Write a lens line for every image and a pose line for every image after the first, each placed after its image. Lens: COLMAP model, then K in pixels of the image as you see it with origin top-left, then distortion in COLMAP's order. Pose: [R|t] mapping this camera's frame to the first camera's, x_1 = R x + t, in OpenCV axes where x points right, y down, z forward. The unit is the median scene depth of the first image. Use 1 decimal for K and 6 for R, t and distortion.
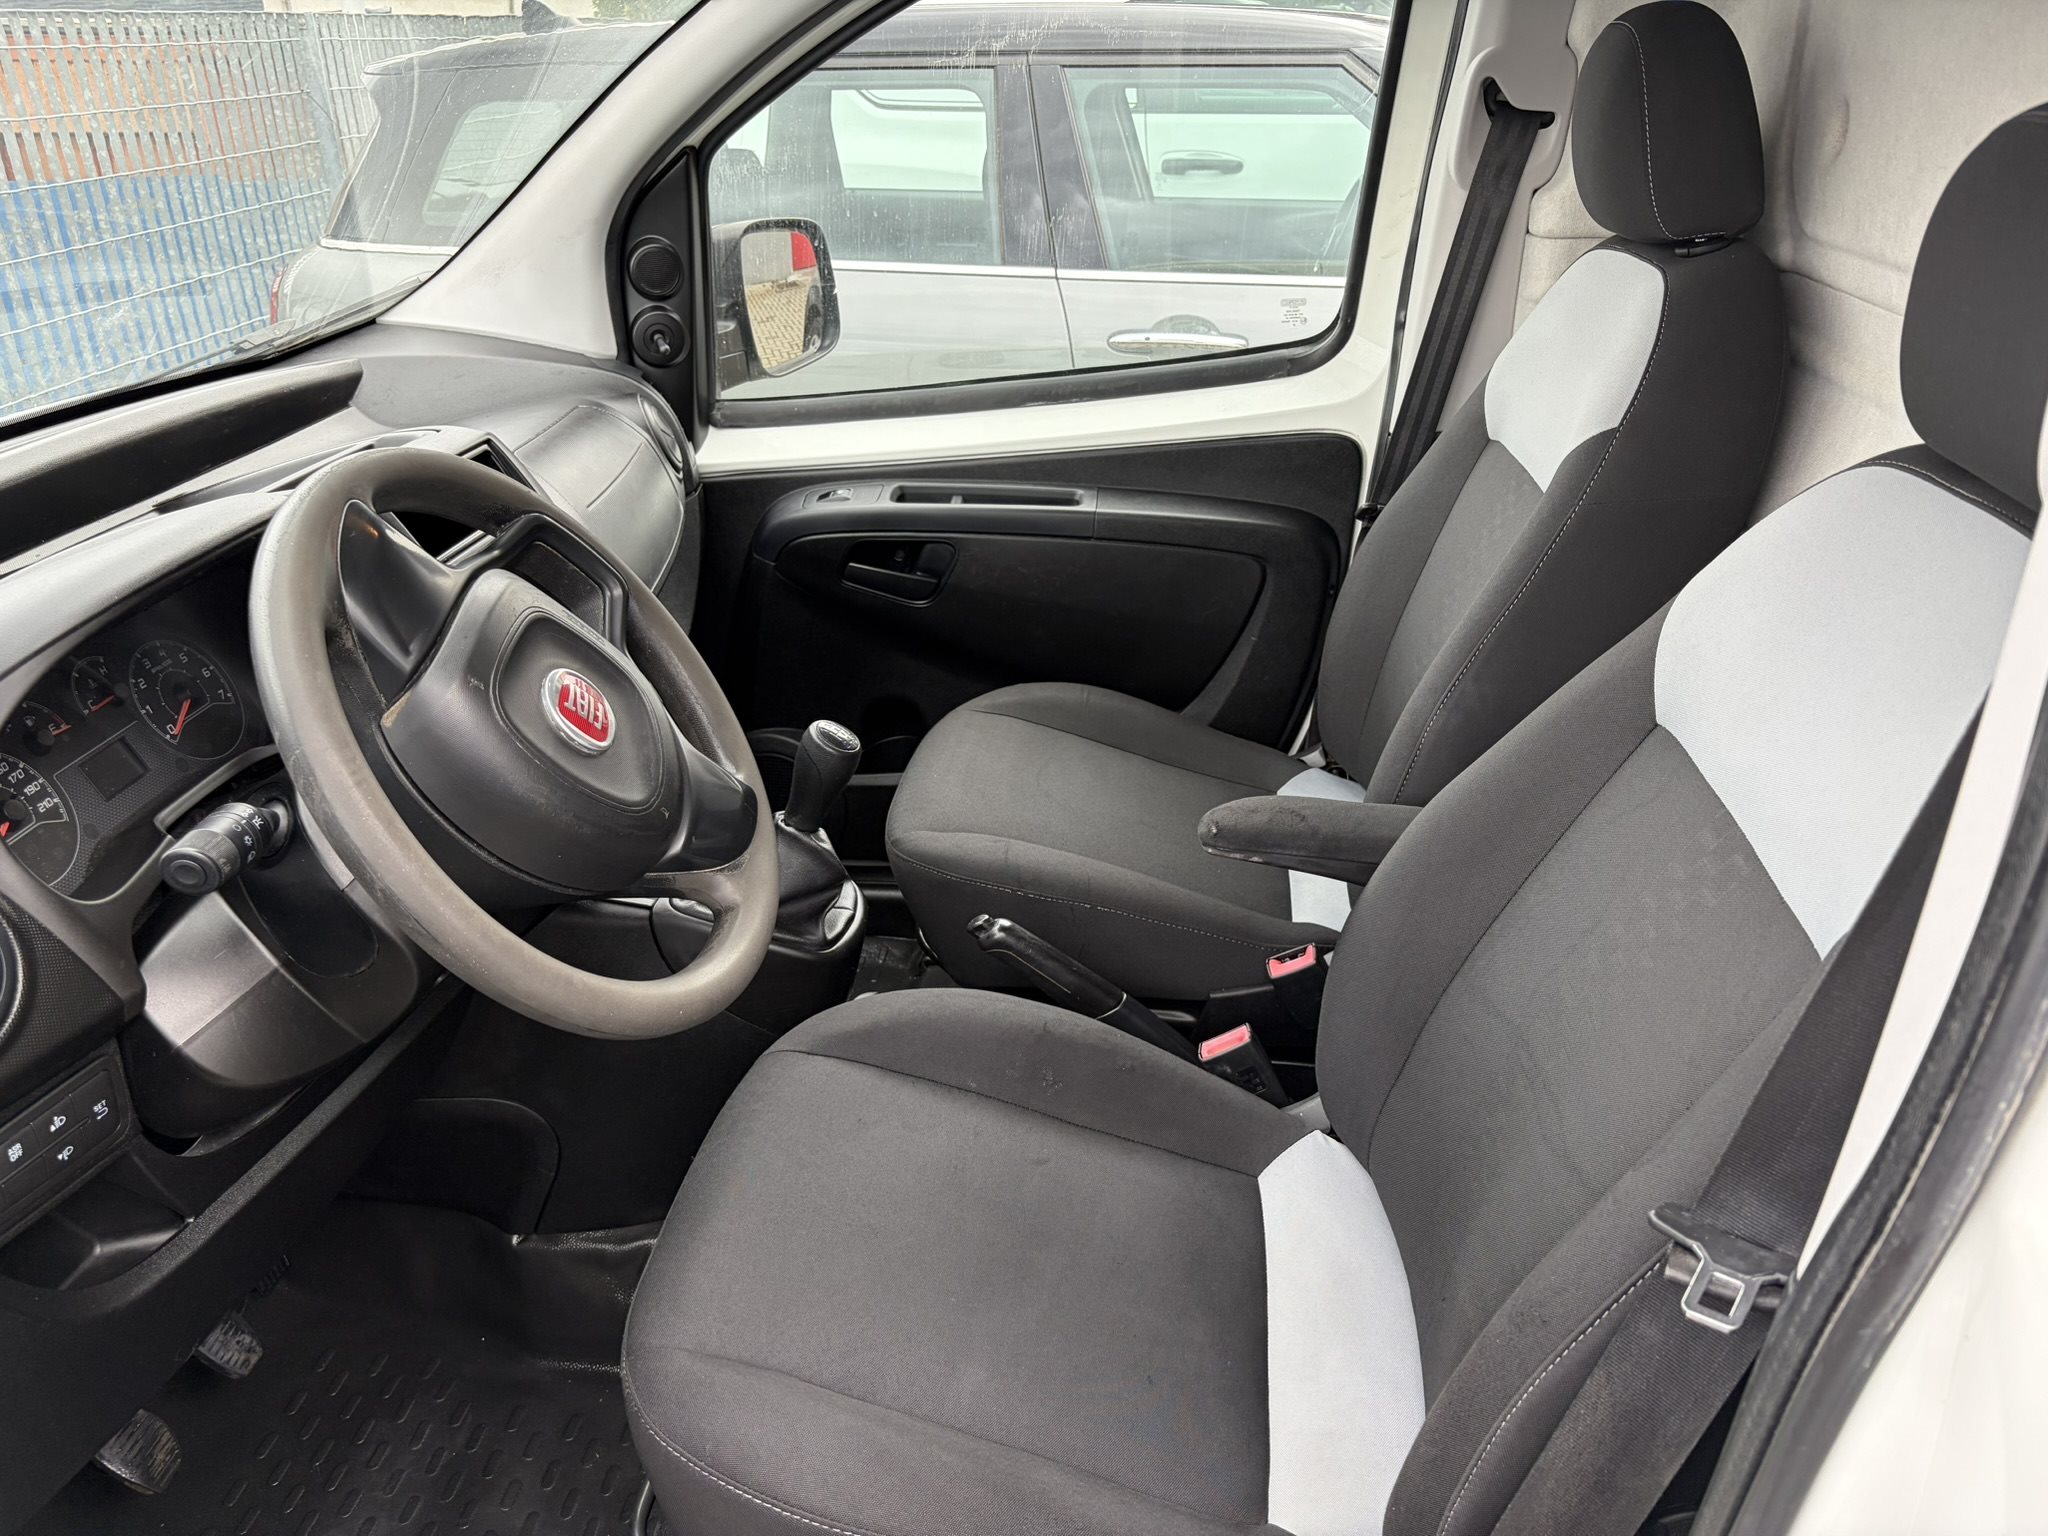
lens RADIAL K [[1526.9, 0, 1009.6], [0, 1526.9, 779.4], [0, 0, 1]] dist [0.053436, -0.060348]
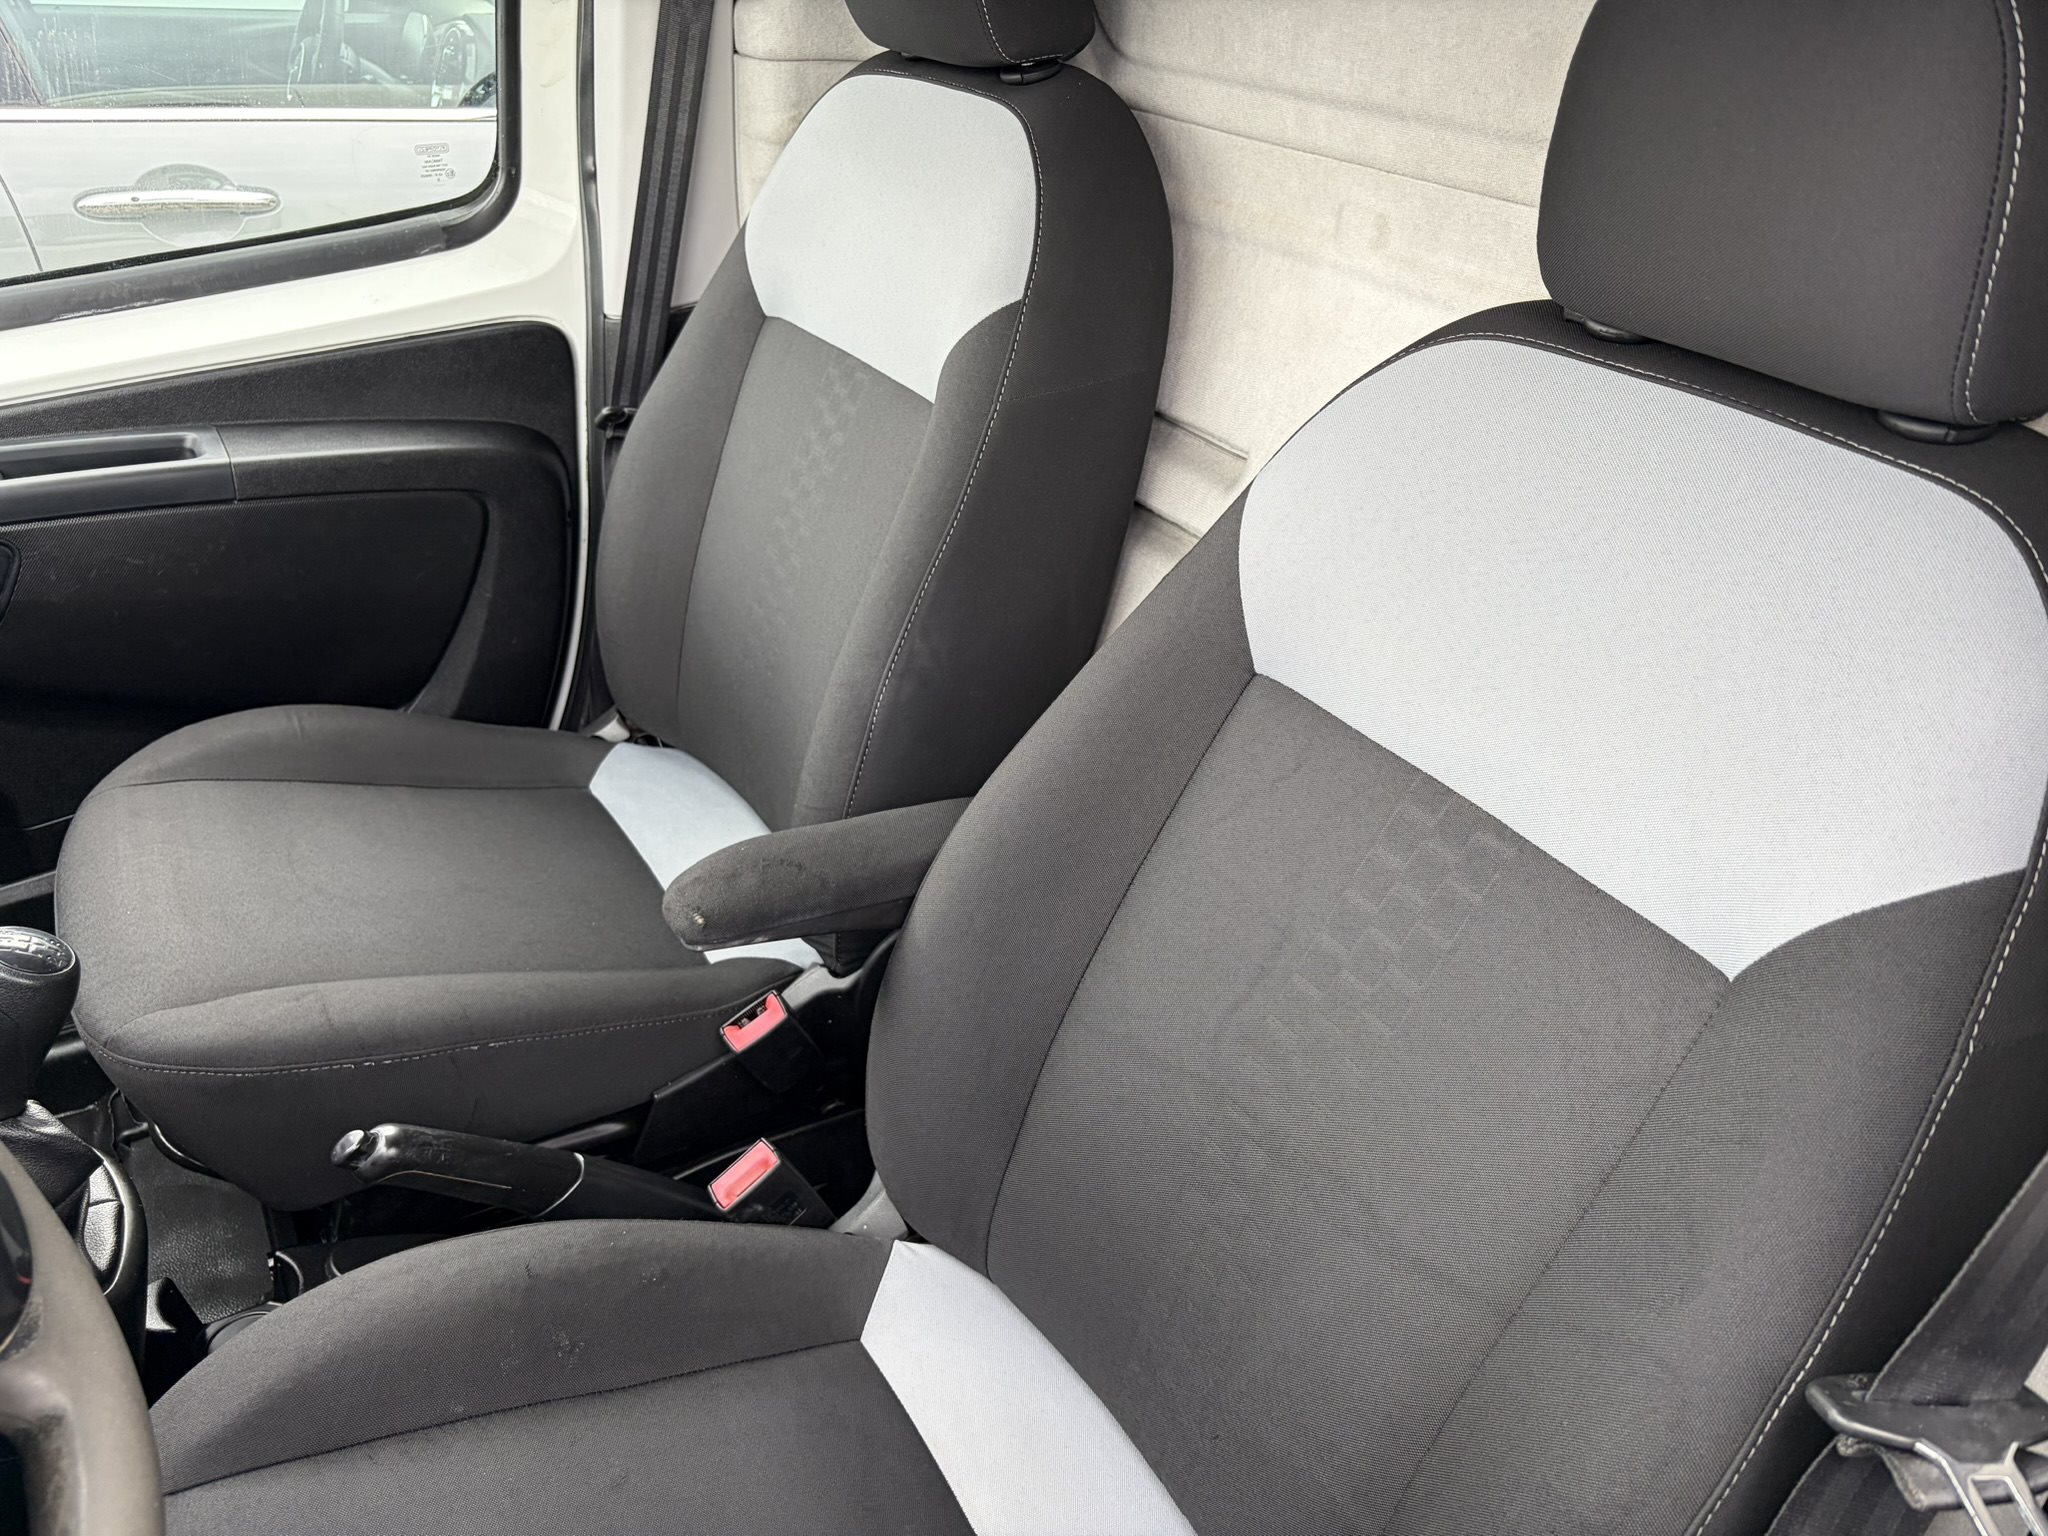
lens RADIAL K [[1574.8, 0, 1024.0], [0, 1574.8, 768.0], [0, 0, 1]] dist [0.030665, -0.024823]
pose [[0.805104, -0.250645, 0.537572, -0.076353], [0.205156, 0.968062, 0.144107, -0.069413], [-0.556523, -0.005735, 0.830812, 0.190726]]
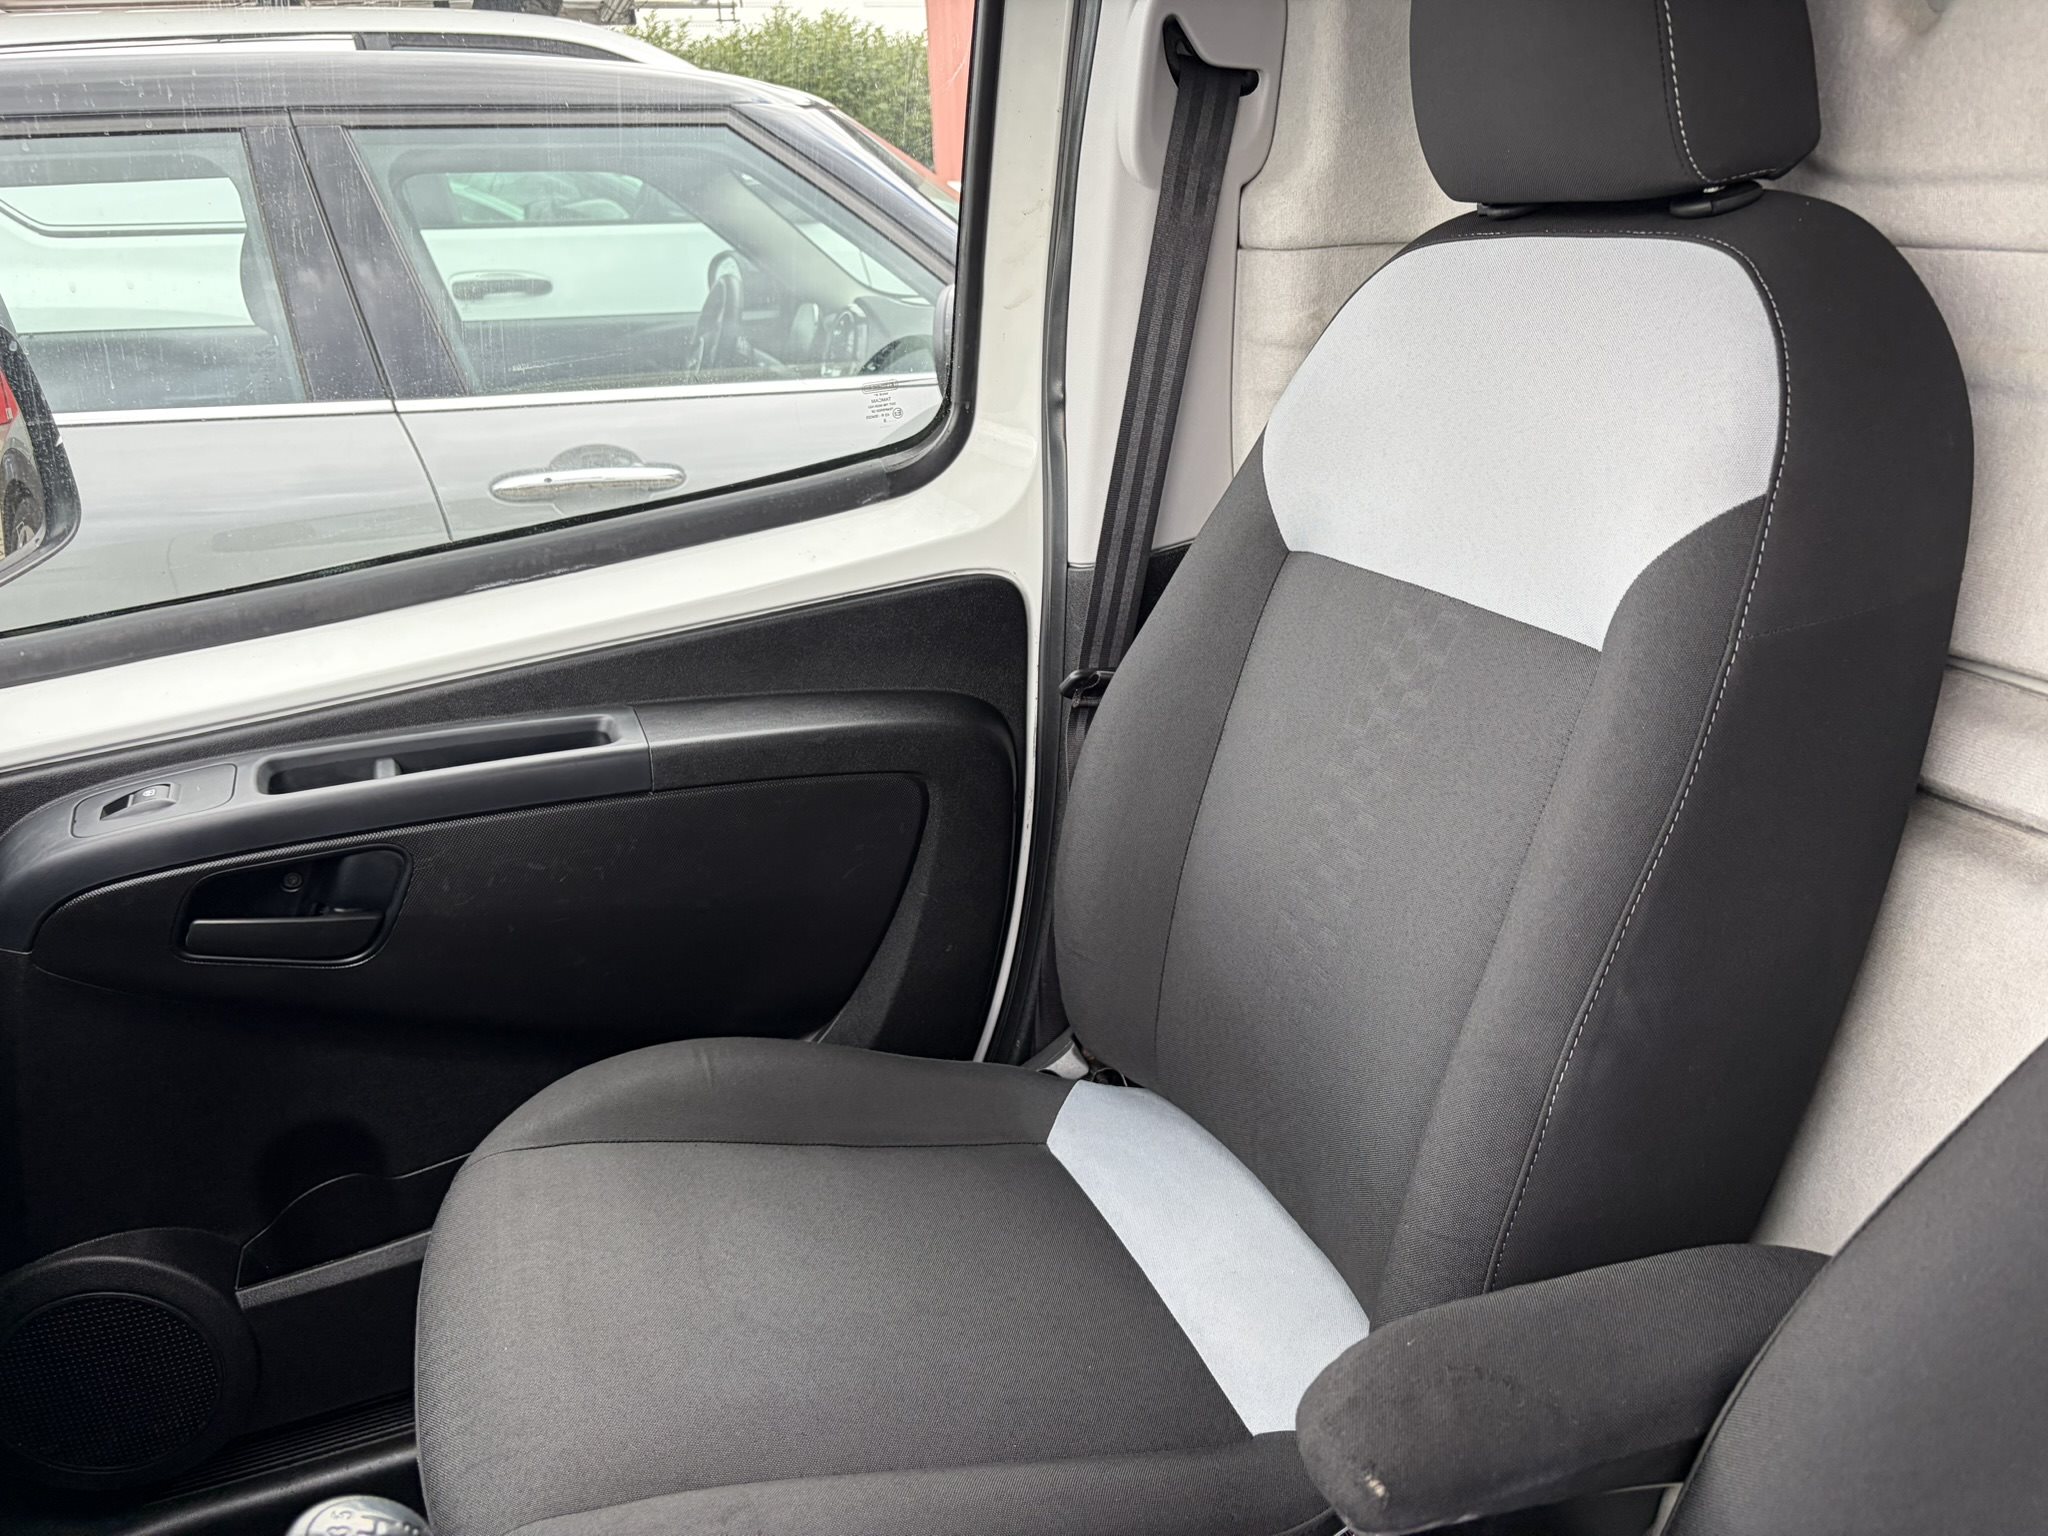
lens RADIAL K [[1599.3, 0, 1048.7], [0, 1599.3, 763.3], [0, 0, 1]] dist [0.068517, -0.097394]
pose [[0.892934, -0.175855, 0.414419, -0.063710], [0.217627, 0.974458, -0.055411, -0.100695], [-0.394090, 0.139668, 0.908398, 0.372571]]
